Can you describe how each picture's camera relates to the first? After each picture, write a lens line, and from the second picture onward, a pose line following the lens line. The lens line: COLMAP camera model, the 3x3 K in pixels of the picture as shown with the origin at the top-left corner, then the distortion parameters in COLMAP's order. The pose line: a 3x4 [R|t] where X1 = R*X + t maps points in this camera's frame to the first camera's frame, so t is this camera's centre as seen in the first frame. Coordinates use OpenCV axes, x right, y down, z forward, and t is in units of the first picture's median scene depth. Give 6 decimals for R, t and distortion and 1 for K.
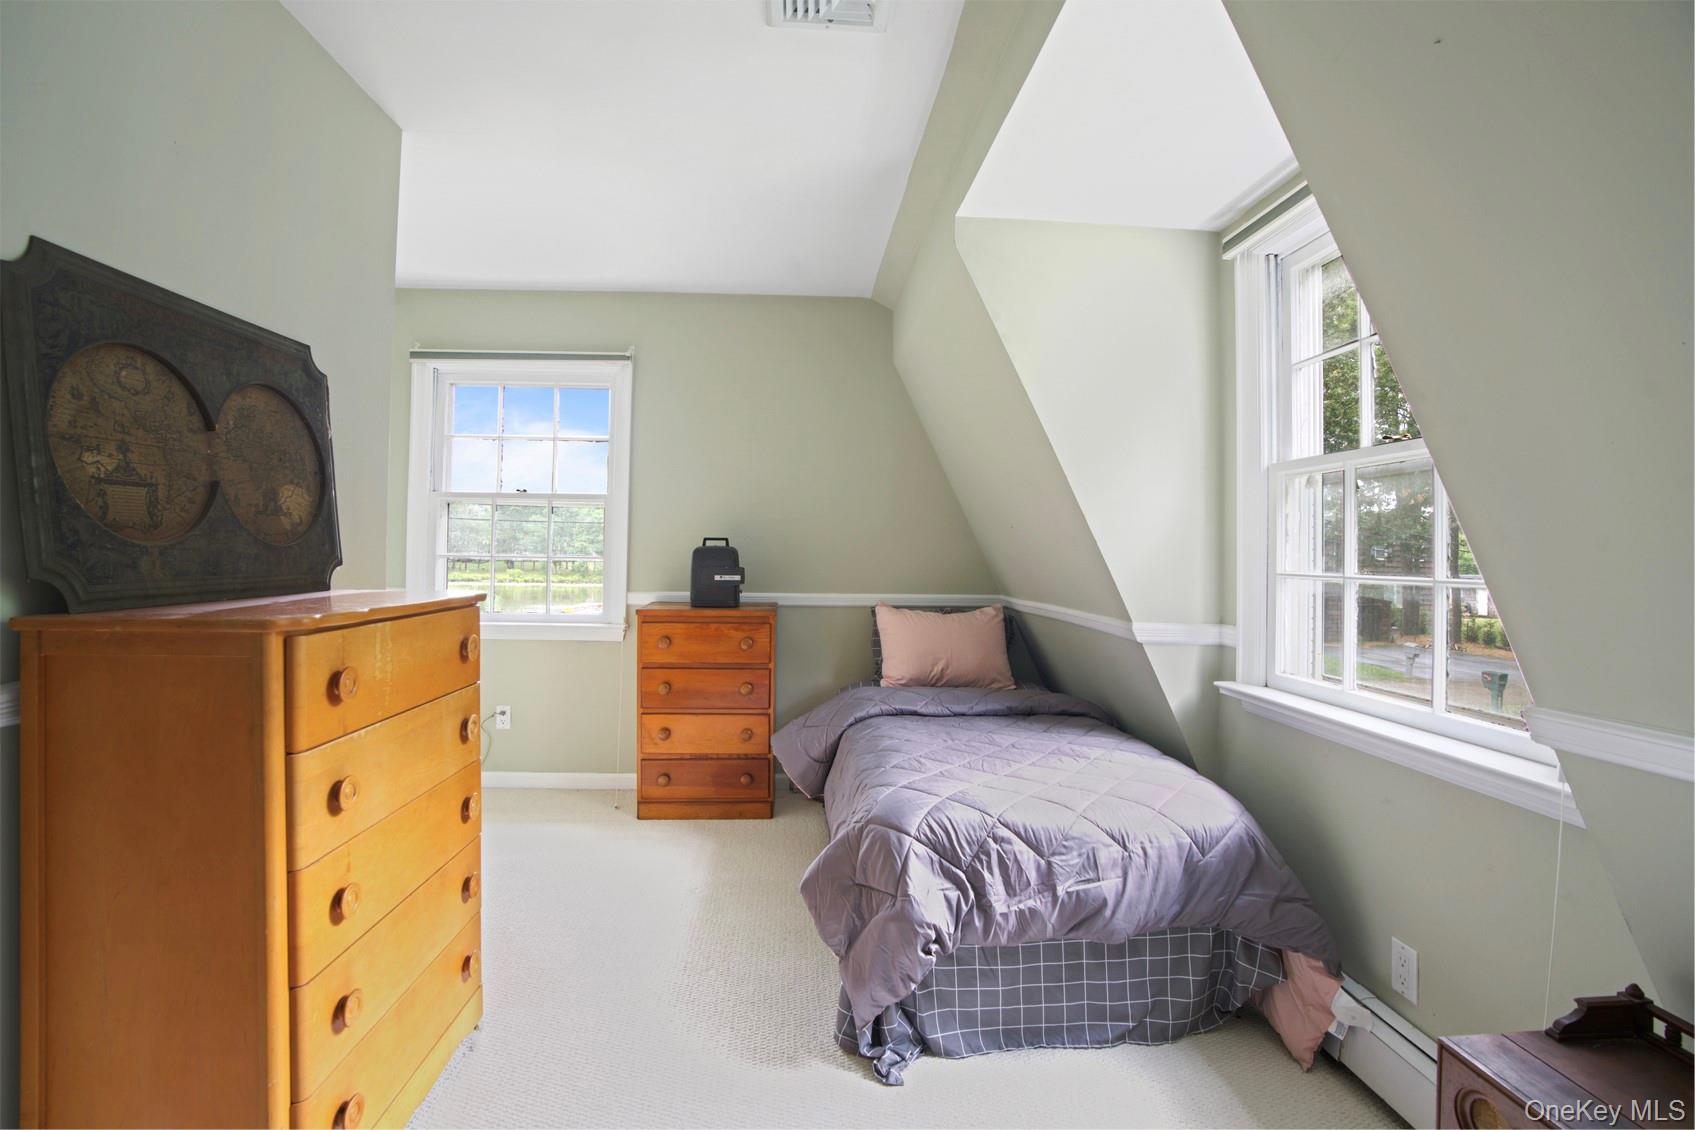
lens RADIAL K [[782.1, 0, 846.5], [0, 782.1, 569.0], [0, 0, 1]] dist [-0.071417, 0.029428]
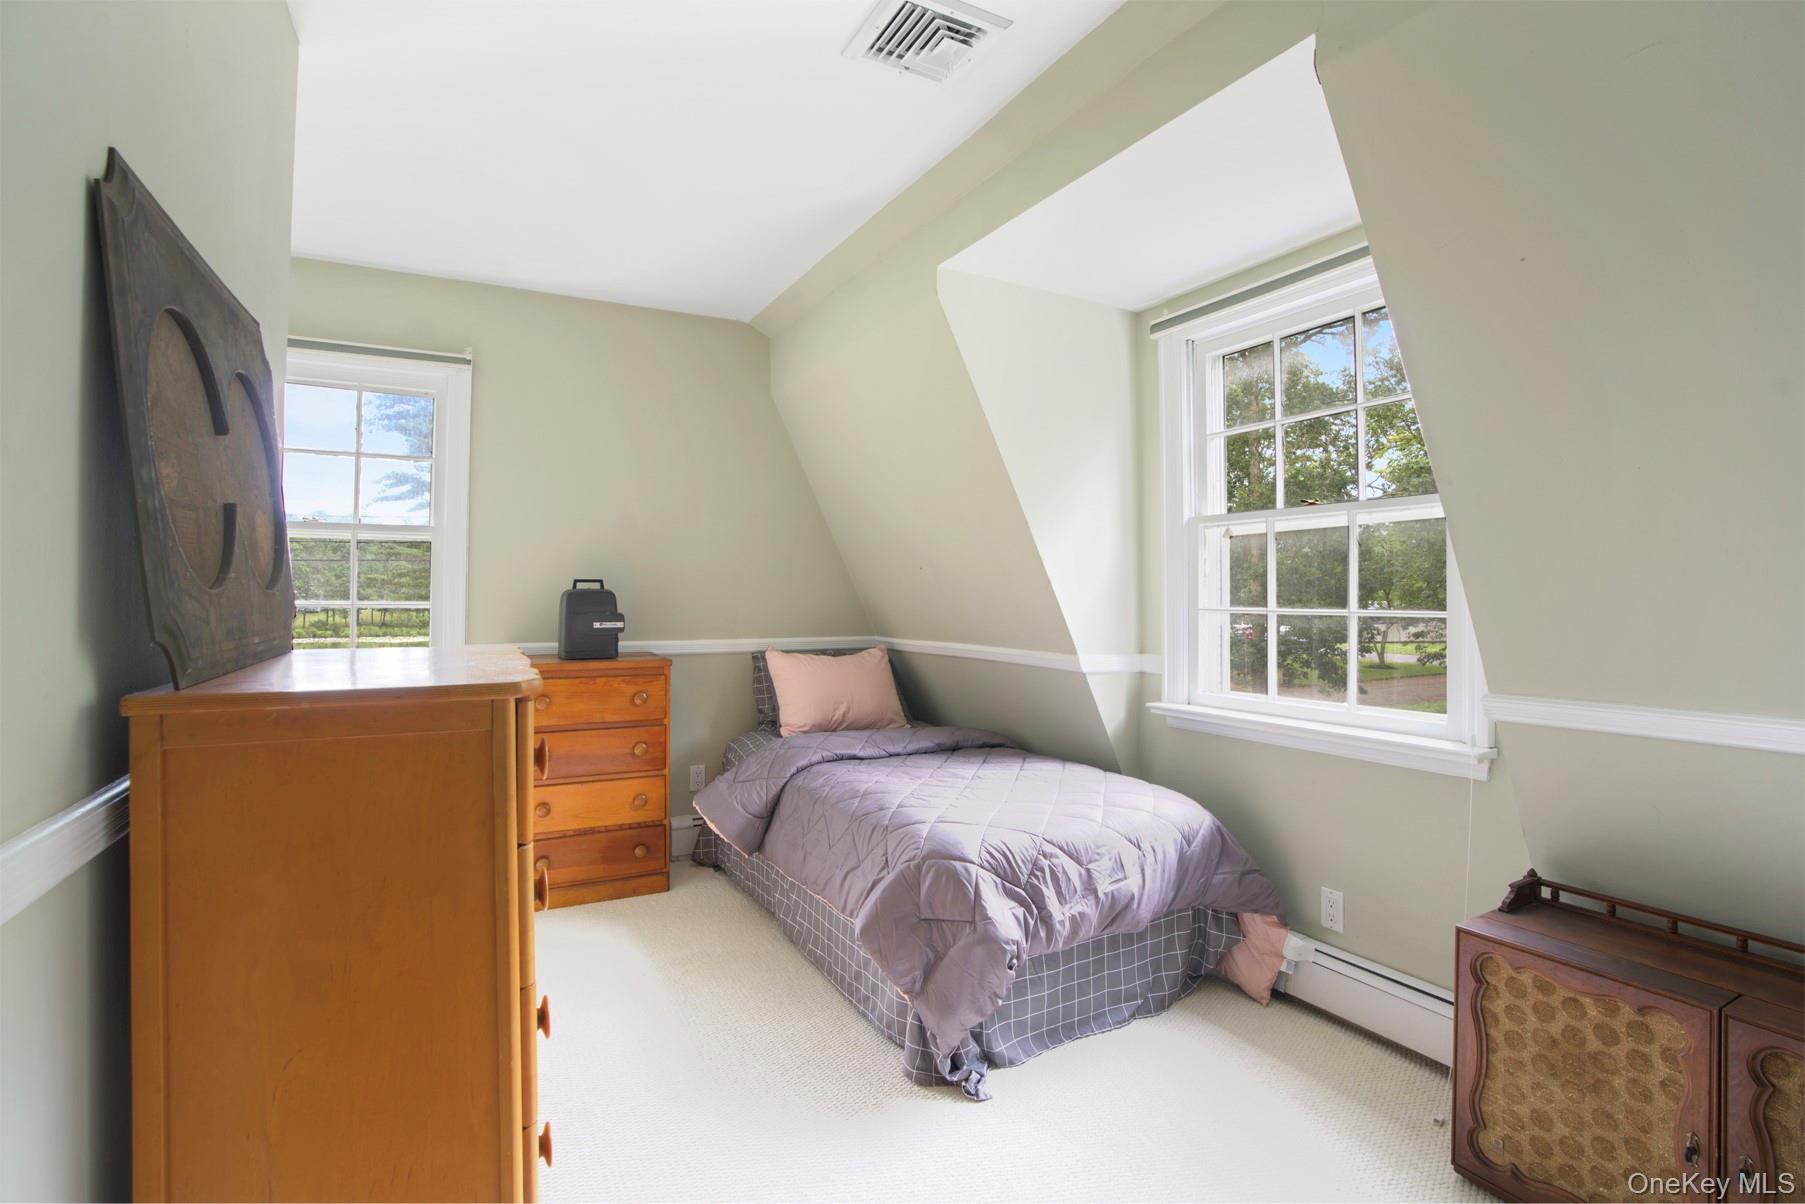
lens RADIAL K [[846.8, 0, 901.2], [0, 846.8, 615.0], [0, 0, 1]] dist [-0.071815, 0.031801]
pose [[0.906612, -0.018303, 0.421568, -0.483420], [0.016516, 0.999832, 0.007892, -0.003797], [-0.421642, -0.000192, 0.906763, 0.008670]]
